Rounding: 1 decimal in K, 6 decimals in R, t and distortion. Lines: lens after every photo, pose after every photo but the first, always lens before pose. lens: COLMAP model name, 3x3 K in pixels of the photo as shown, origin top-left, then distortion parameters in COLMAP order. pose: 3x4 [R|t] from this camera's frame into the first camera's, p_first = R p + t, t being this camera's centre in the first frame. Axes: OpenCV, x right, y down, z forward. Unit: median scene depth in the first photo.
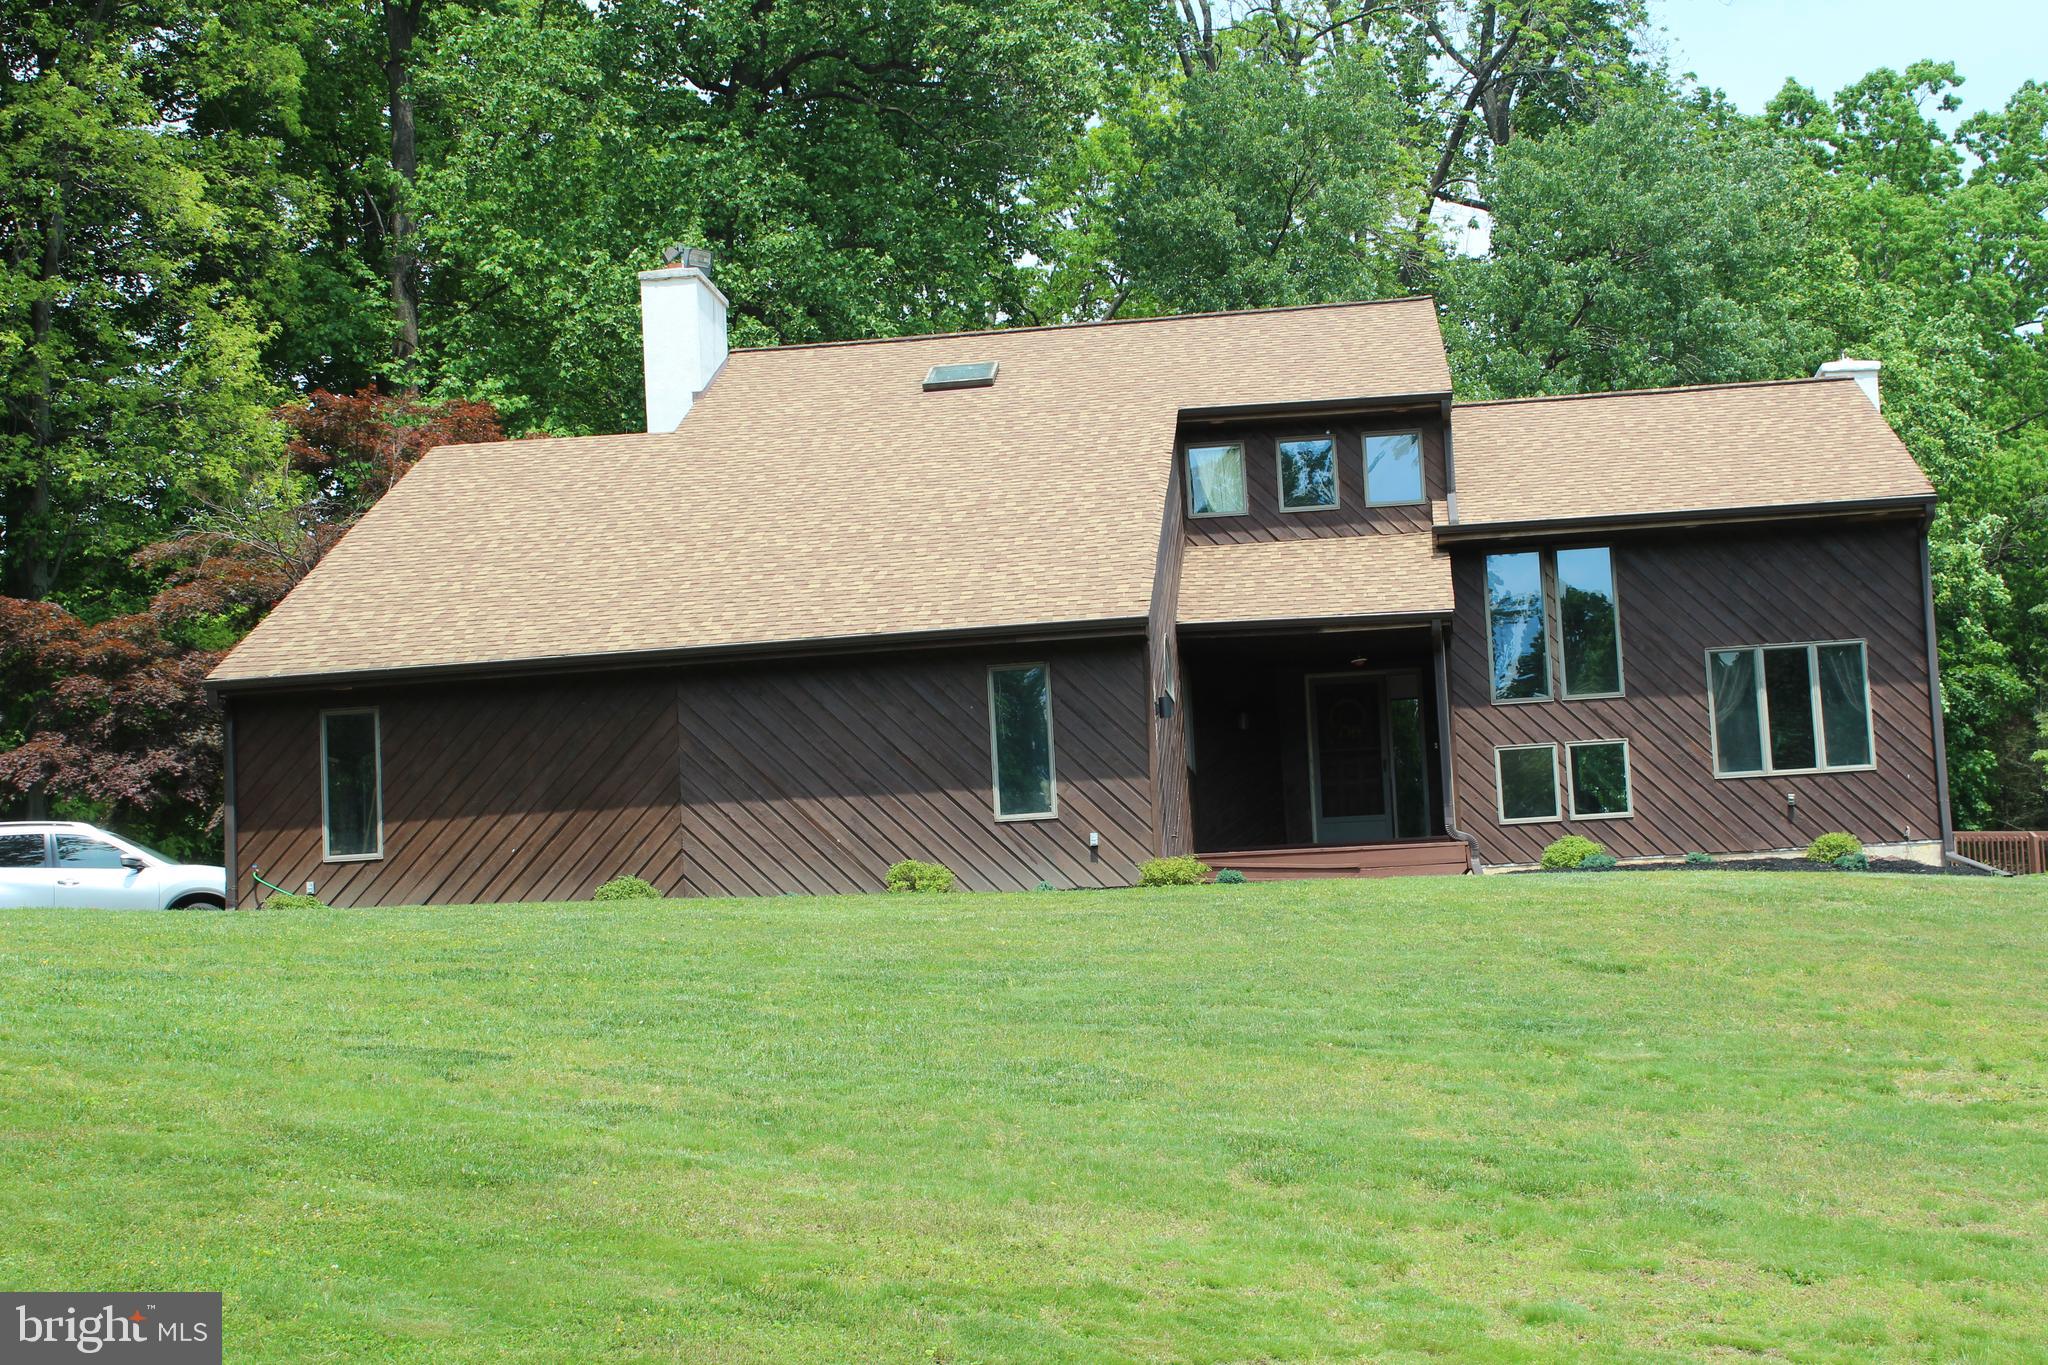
lens RADIAL K [[3125.8, 0, 1024.0], [0, 3125.8, 682.5], [0, 0, 1]] dist [0.005794, 0.051112]
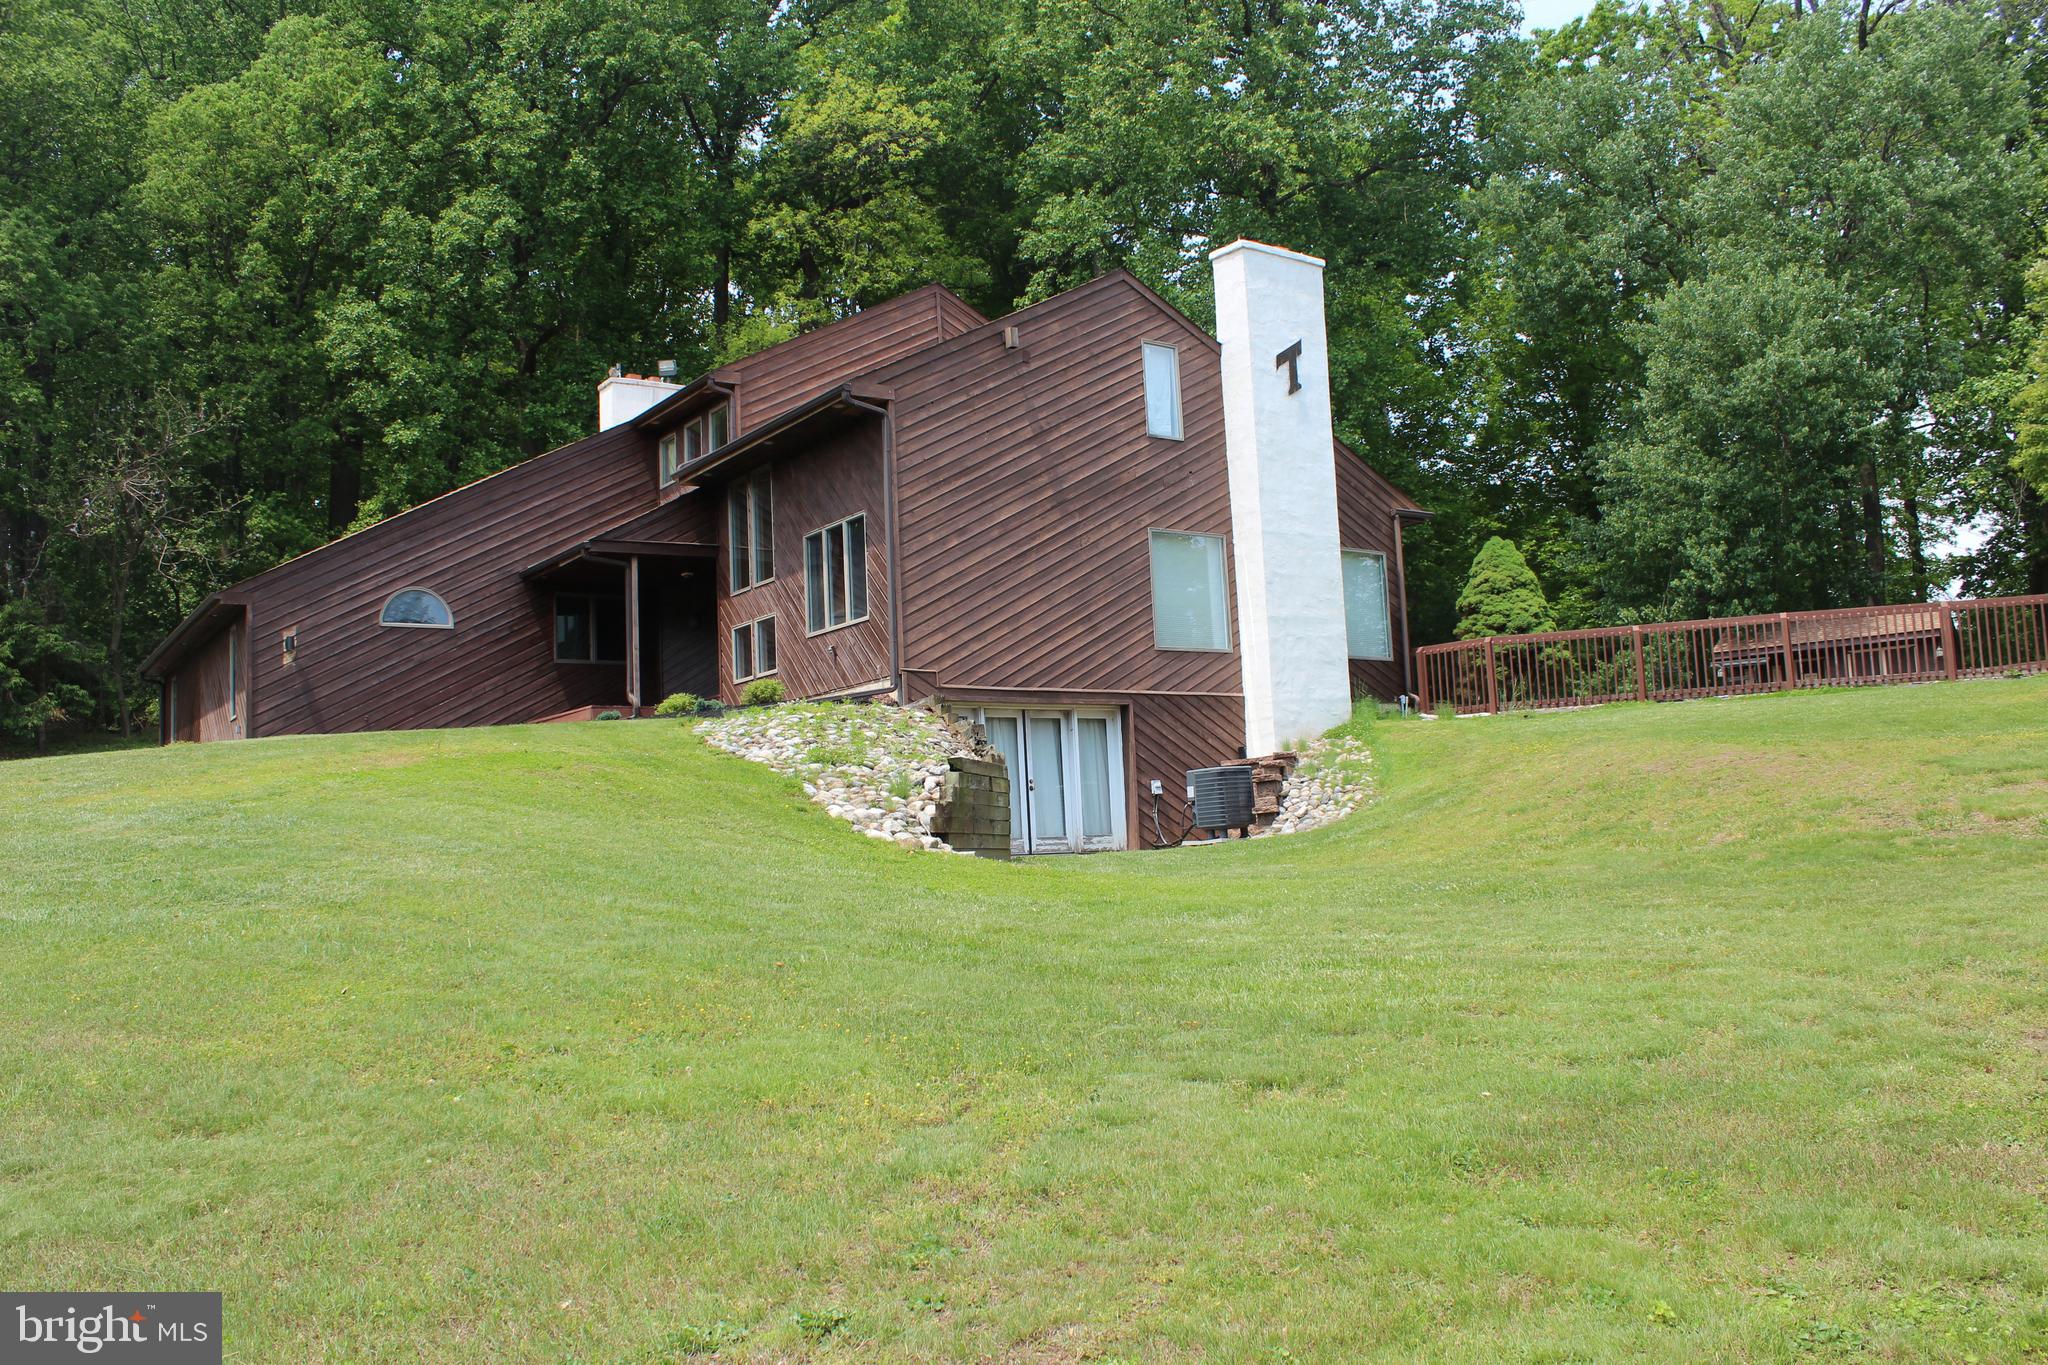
lens RADIAL K [[1775.0, 0, 1024.0], [0, 1775.0, 682.5], [0, 0, 1]] dist [-0.202615, 0.217968]
pose [[0.667515, -0.067411, -0.741538, 0.811888], [0.106714, 0.994274, 0.005675, 0.054122], [0.736909, -0.082921, 0.670886, 0.582293]]
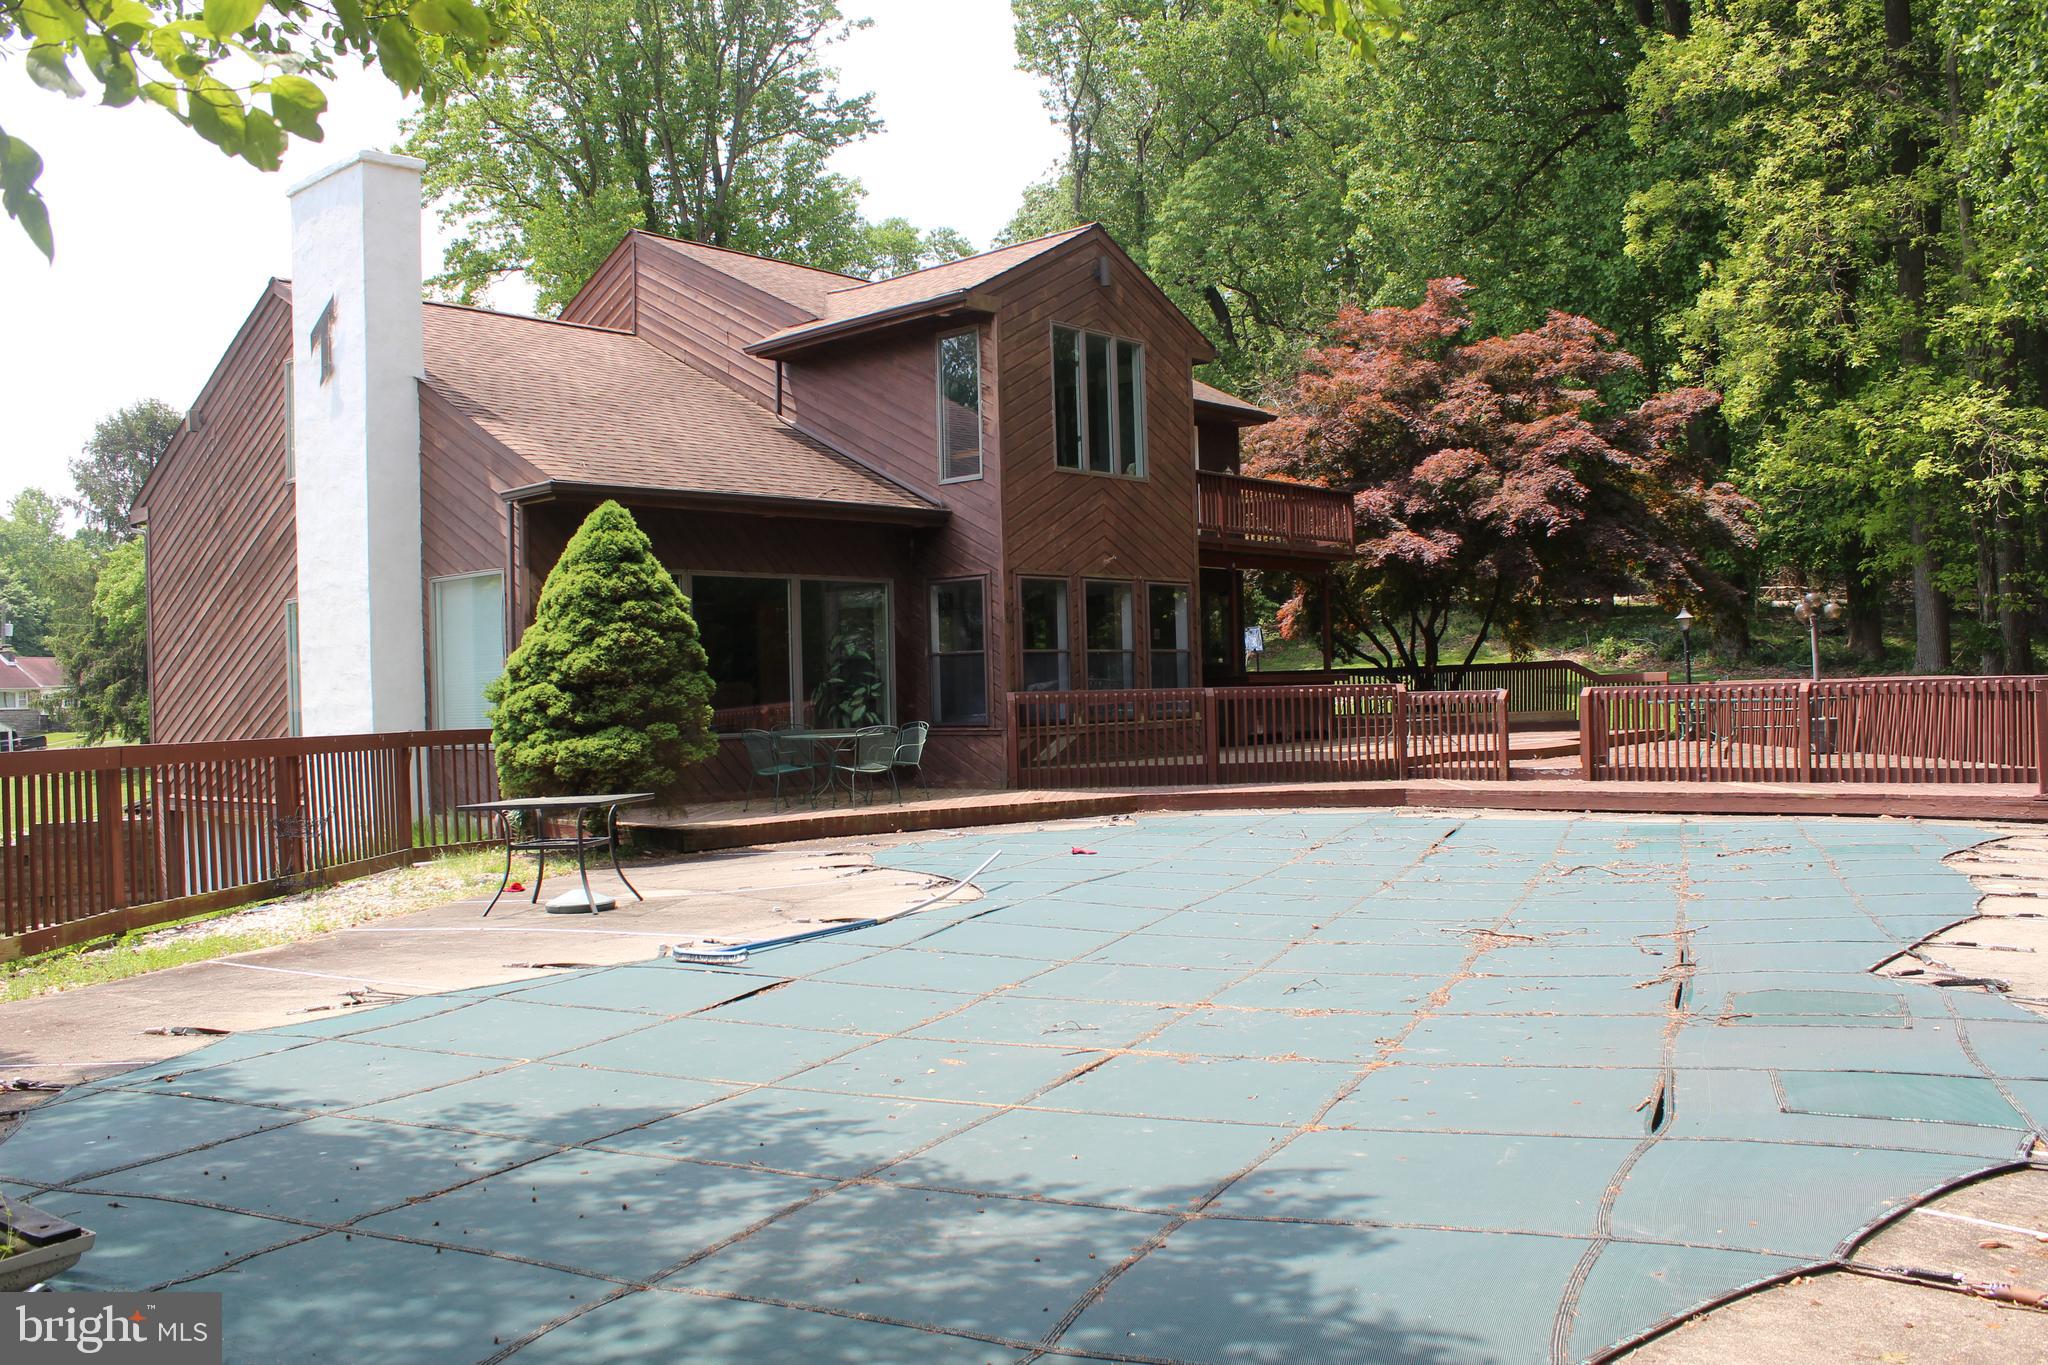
lens RADIAL K [[1775.0, 0, 1024.0], [0, 1775.0, 682.5], [0, 0, 1]] dist [-0.202615, 0.217968]
pose [[-0.598177, 0.049585, -0.799828, 0.630779], [0.149384, 0.987489, -0.050503, 0.096159], [0.787317, -0.149692, -0.598100, 1.667680]]
